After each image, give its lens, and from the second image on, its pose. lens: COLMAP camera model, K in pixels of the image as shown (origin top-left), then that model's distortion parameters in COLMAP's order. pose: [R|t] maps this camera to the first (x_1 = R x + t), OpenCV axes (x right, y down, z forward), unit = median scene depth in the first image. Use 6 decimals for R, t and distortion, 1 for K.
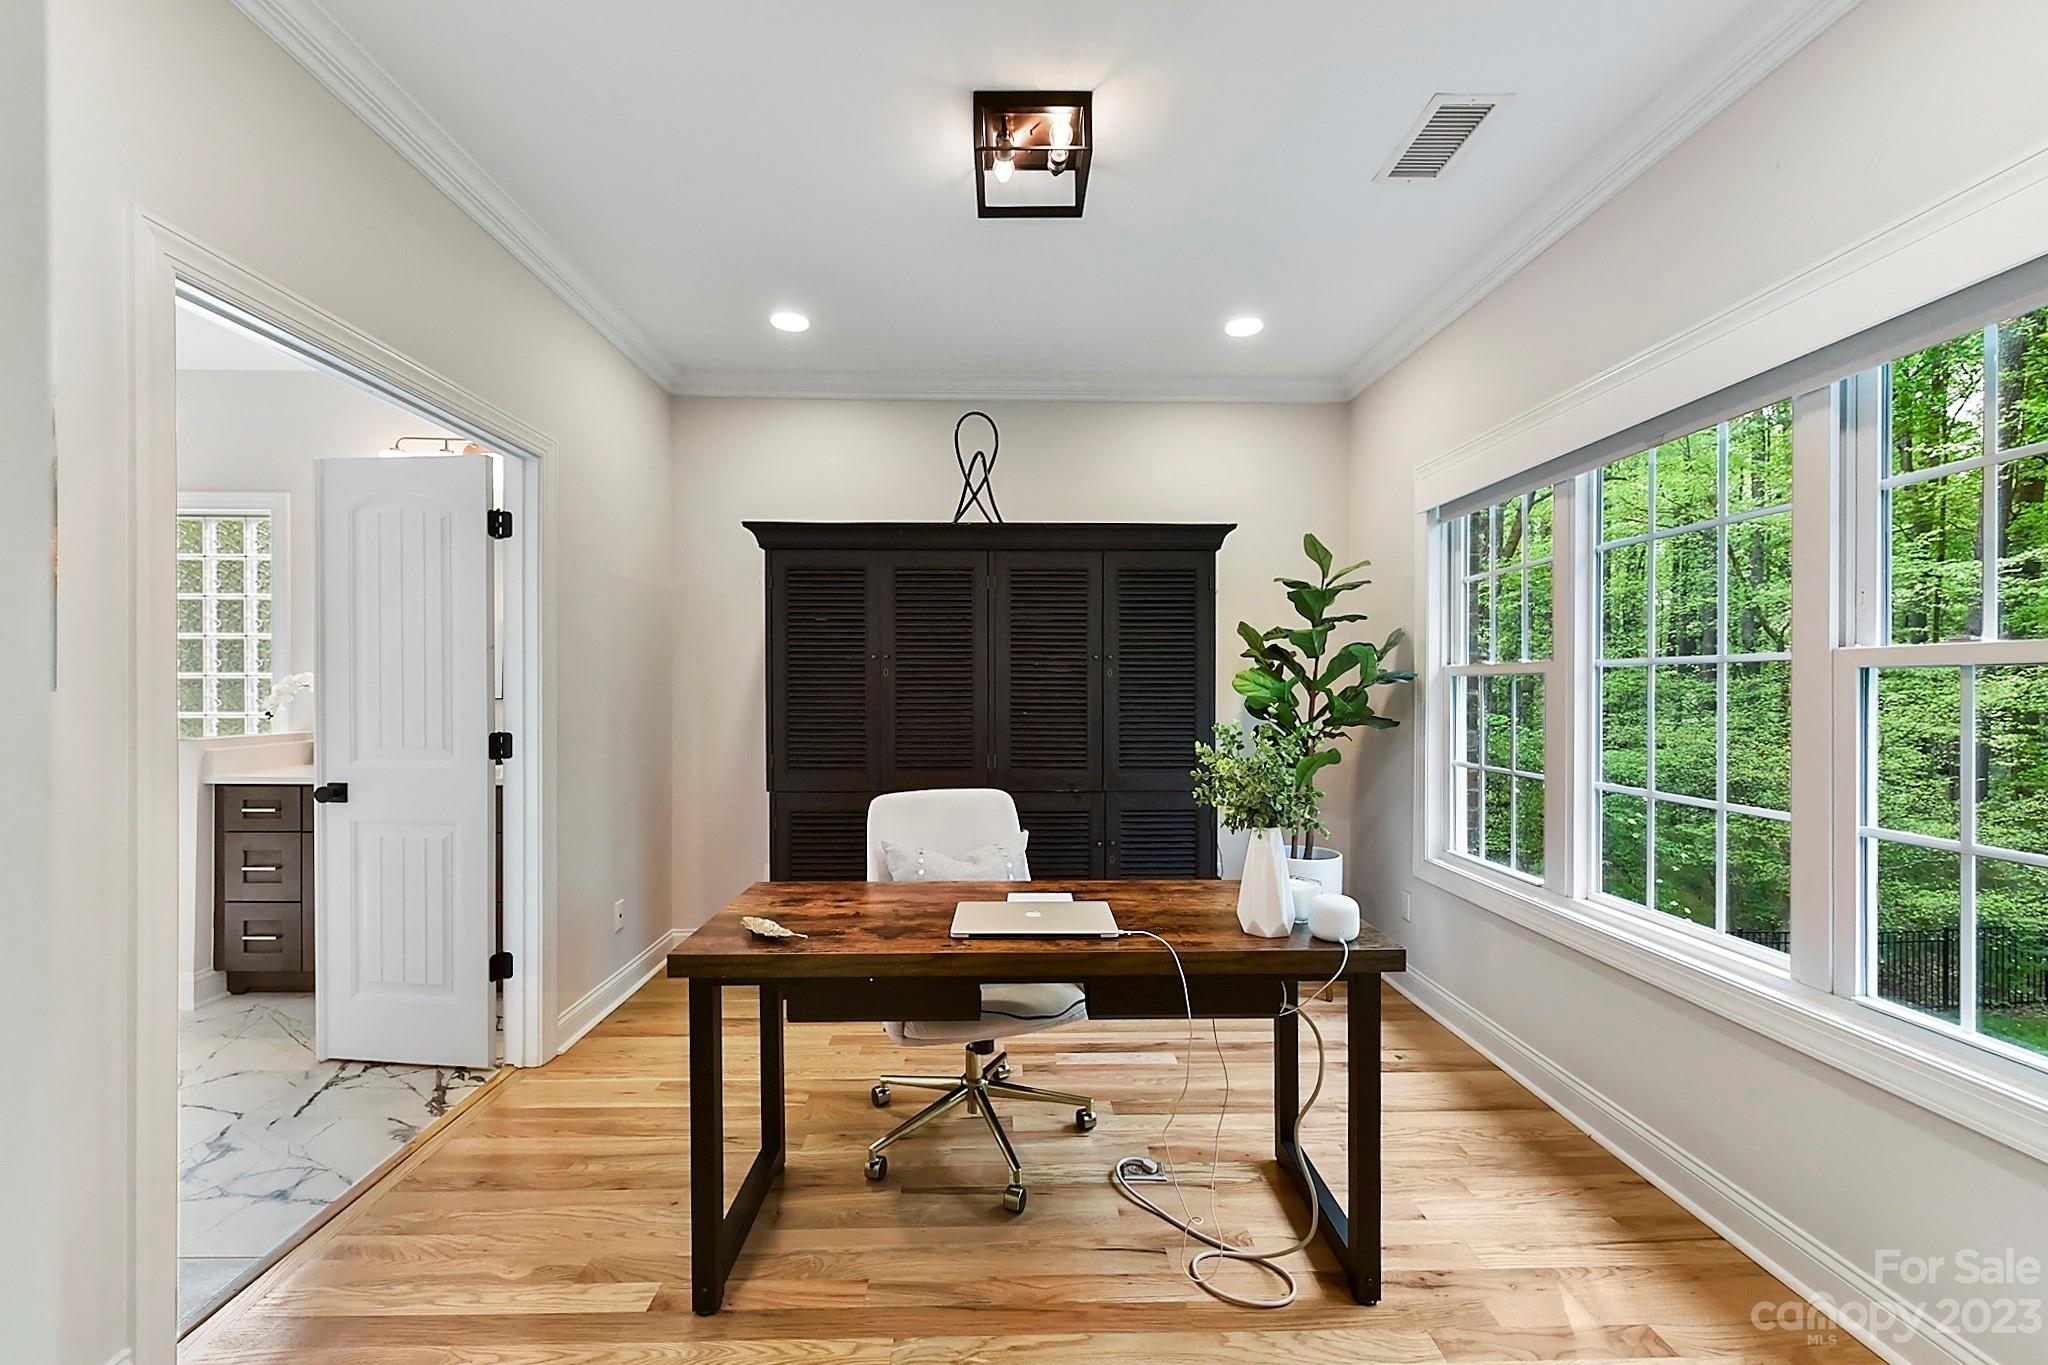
lens RADIAL K [[822.3, 0, 1021.4], [0, 822.3, 689.4], [0, 0, 1]] dist [0.005195, -0.001395]
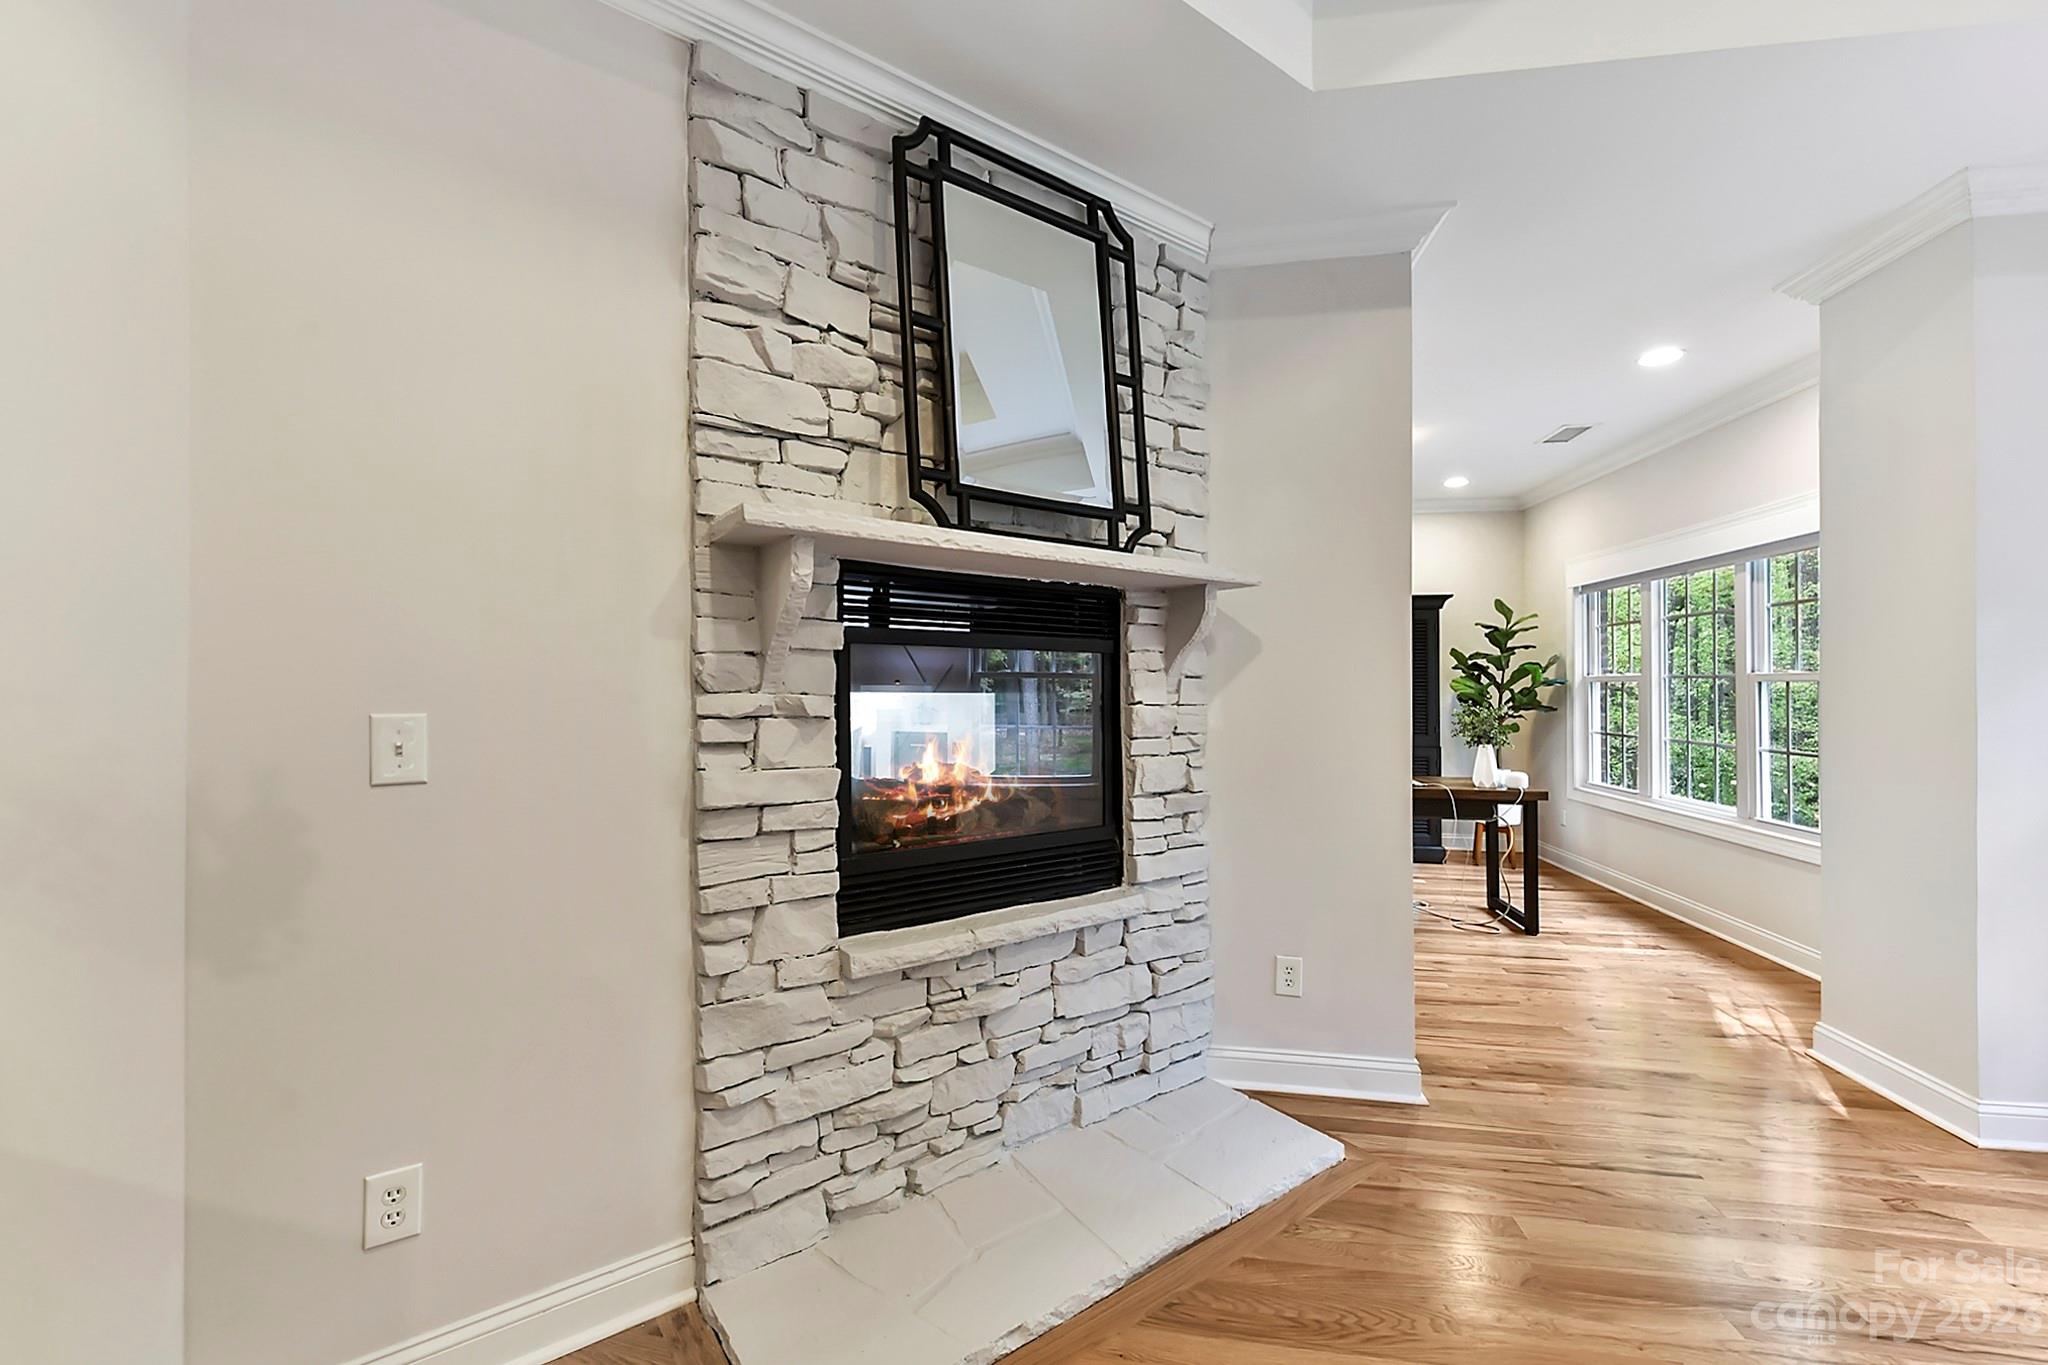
lens RADIAL K [[822.3, 0, 992.8], [0, 822.3, 667.4], [0, 0, 1]] dist [0.005195, -0.001395]
pose [[0.980233, 0.001349, -0.197843, -0.350076], [-0.006402, 0.999669, -0.024904, 0.004700], [0.197744, 0.025678, 0.979917, -0.905390]]
